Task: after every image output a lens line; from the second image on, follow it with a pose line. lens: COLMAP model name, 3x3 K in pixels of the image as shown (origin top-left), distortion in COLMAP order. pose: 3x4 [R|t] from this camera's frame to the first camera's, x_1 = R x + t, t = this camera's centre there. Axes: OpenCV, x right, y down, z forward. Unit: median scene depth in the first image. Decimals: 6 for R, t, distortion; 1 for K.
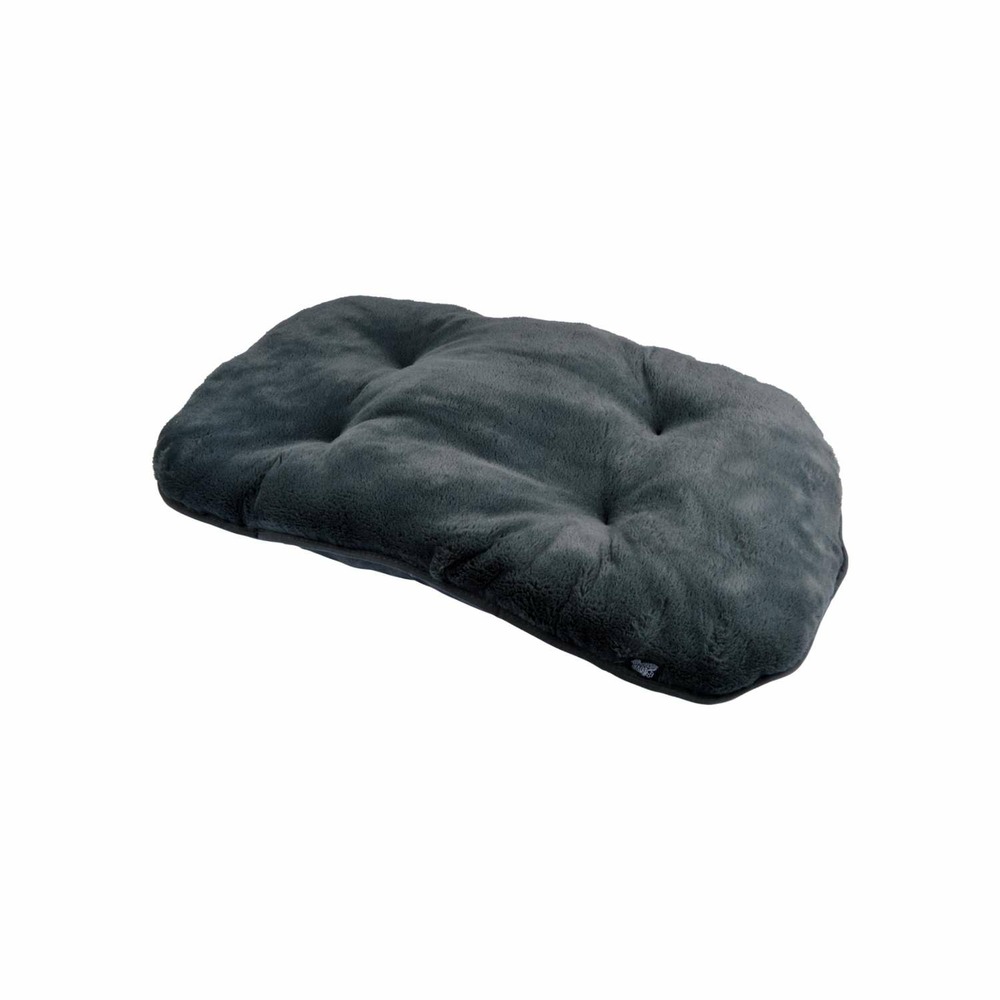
lens RADIAL K [[2081.2, 0, 501.3], [0, 2081.2, 500.7], [0, 0, 1]] dist [-0.021465, 0.000000]
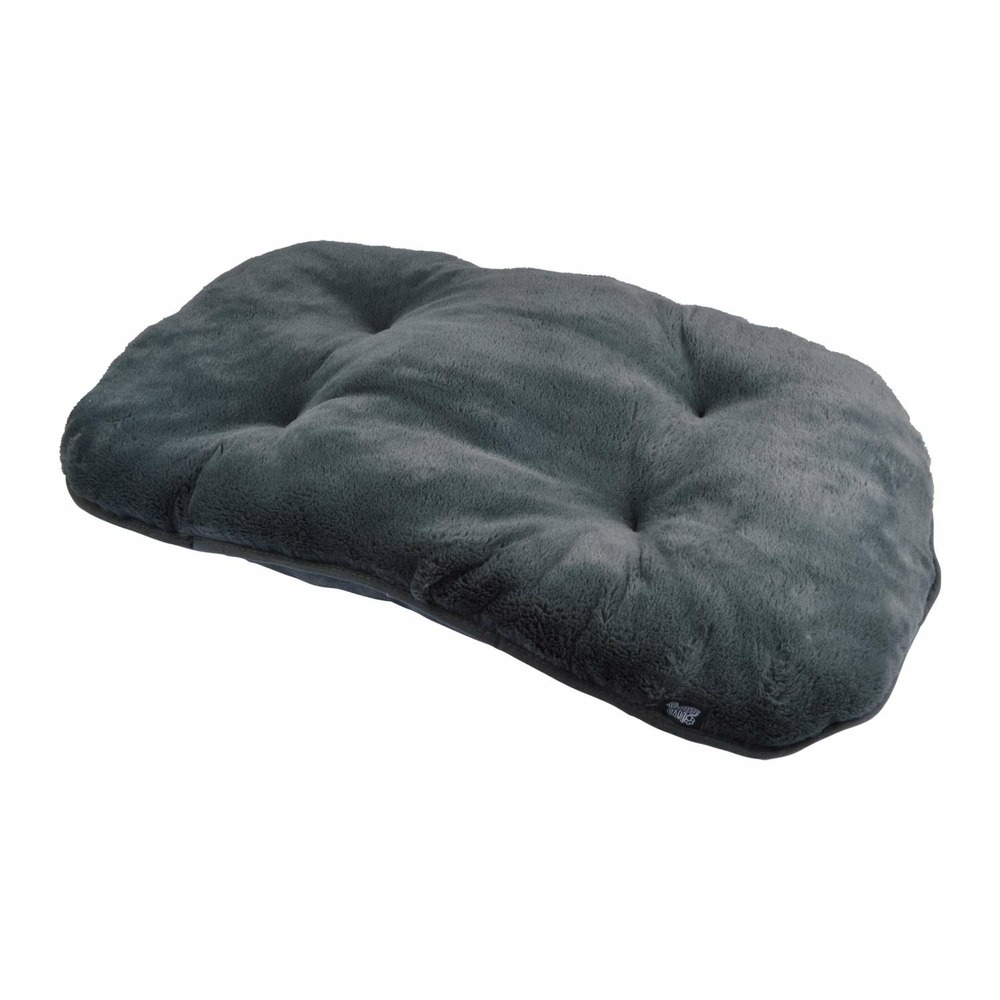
lens RADIAL K [[2081.2, 0, 464.0], [0, 2081.2, 501.7], [0, 0, 1]] dist [-0.021465, 0.000000]
pose [[0.999996, 0.000111, 0.002656, -0.016378], [-0.000119, 0.999996, 0.002975, -0.002007], [-0.002655, -0.002975, 0.999992, 0.211559]]
